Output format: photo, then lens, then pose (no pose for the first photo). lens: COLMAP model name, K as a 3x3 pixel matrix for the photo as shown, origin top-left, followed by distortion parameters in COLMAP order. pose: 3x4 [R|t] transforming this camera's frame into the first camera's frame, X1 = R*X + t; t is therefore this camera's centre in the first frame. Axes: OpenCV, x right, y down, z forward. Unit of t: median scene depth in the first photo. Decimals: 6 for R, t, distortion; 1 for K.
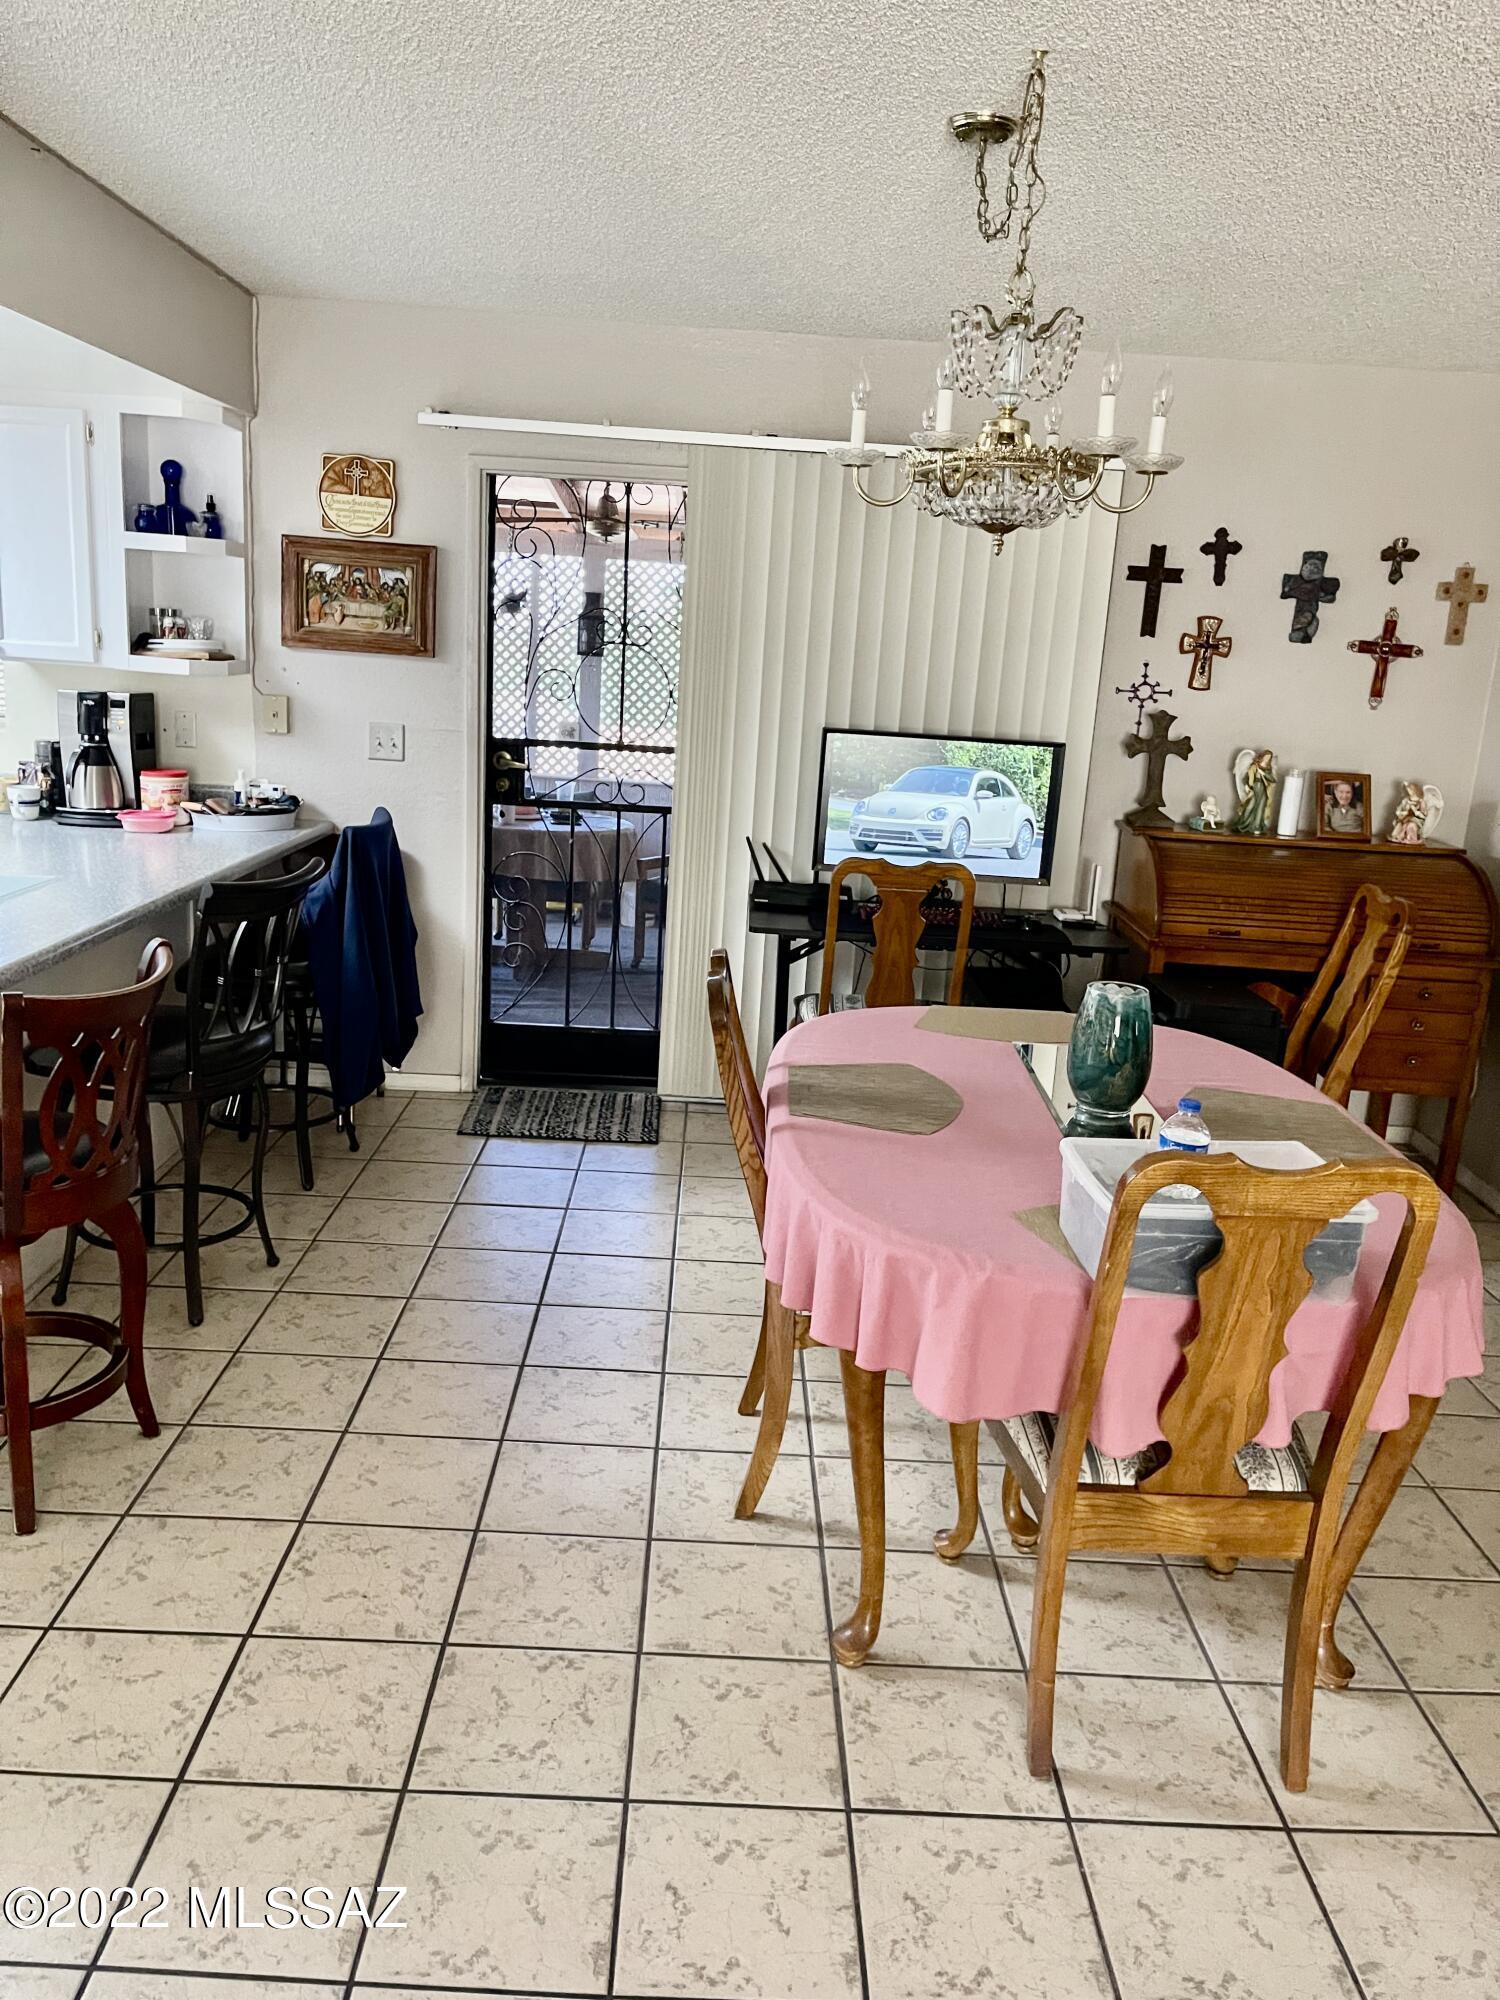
lens RADIAL K [[1516.5, 0, 739.3], [0, 1516.5, 1002.6], [0, 0, 1]] dist [0.001273, 0.002330]
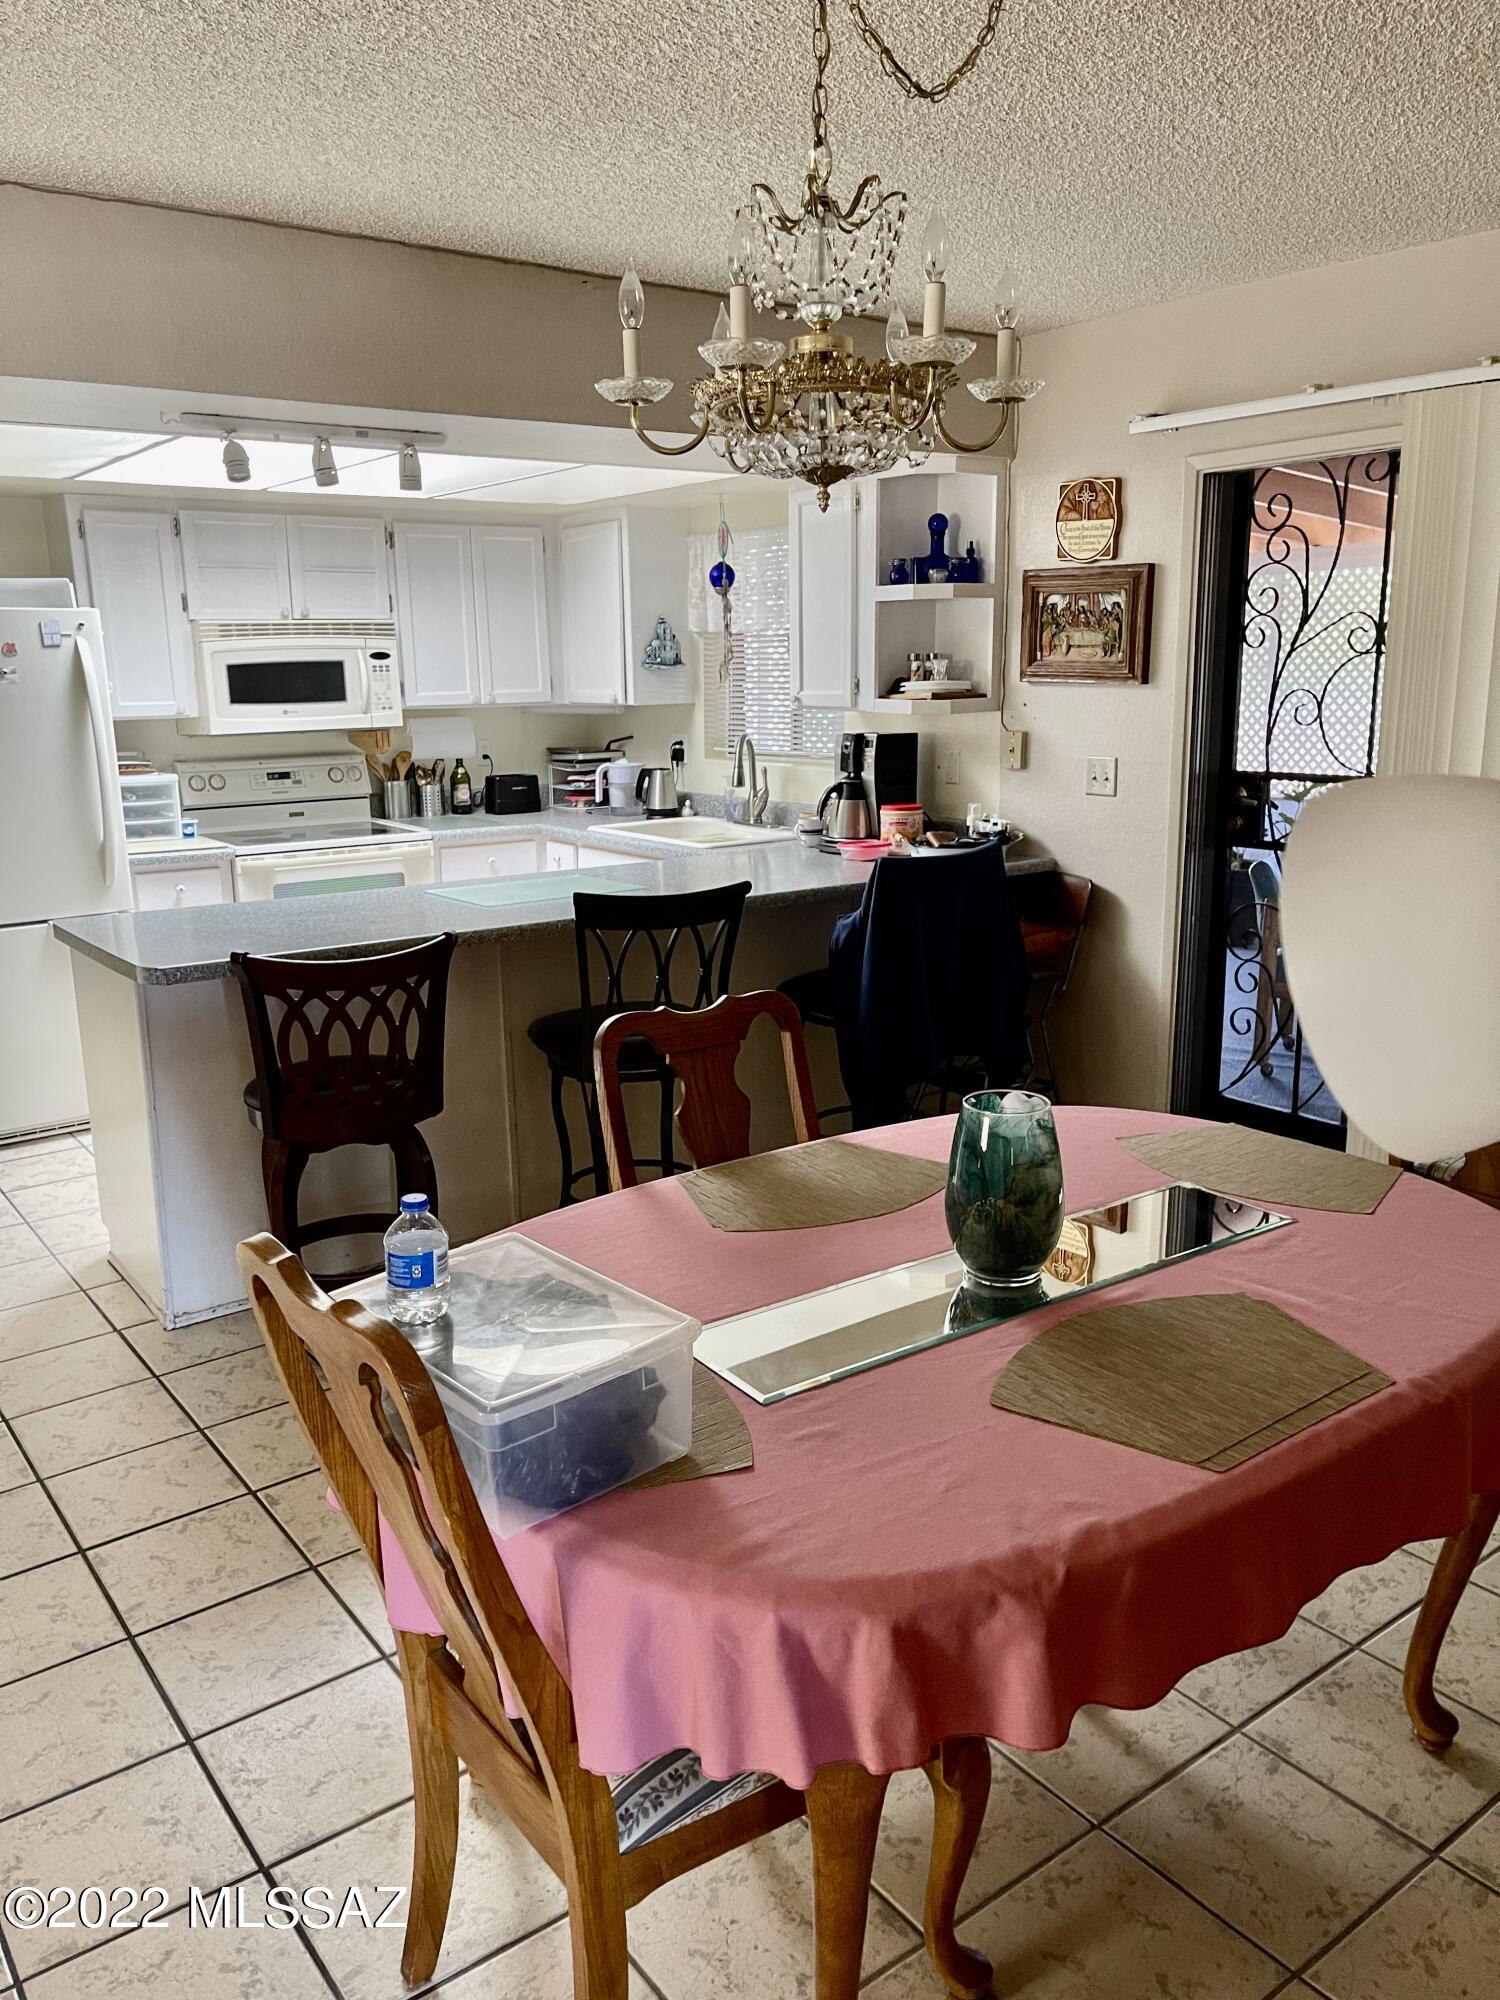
lens RADIAL K [[1516.5, 0, 743.1], [0, 1516.5, 1001.3], [0, 0, 1]] dist [0.001273, 0.002330]
pose [[0.592591, 0.108361, -0.798182, 0.416364], [-0.136172, 0.990125, 0.033321, -0.035783], [0.793910, 0.088945, 0.601495, 0.277445]]
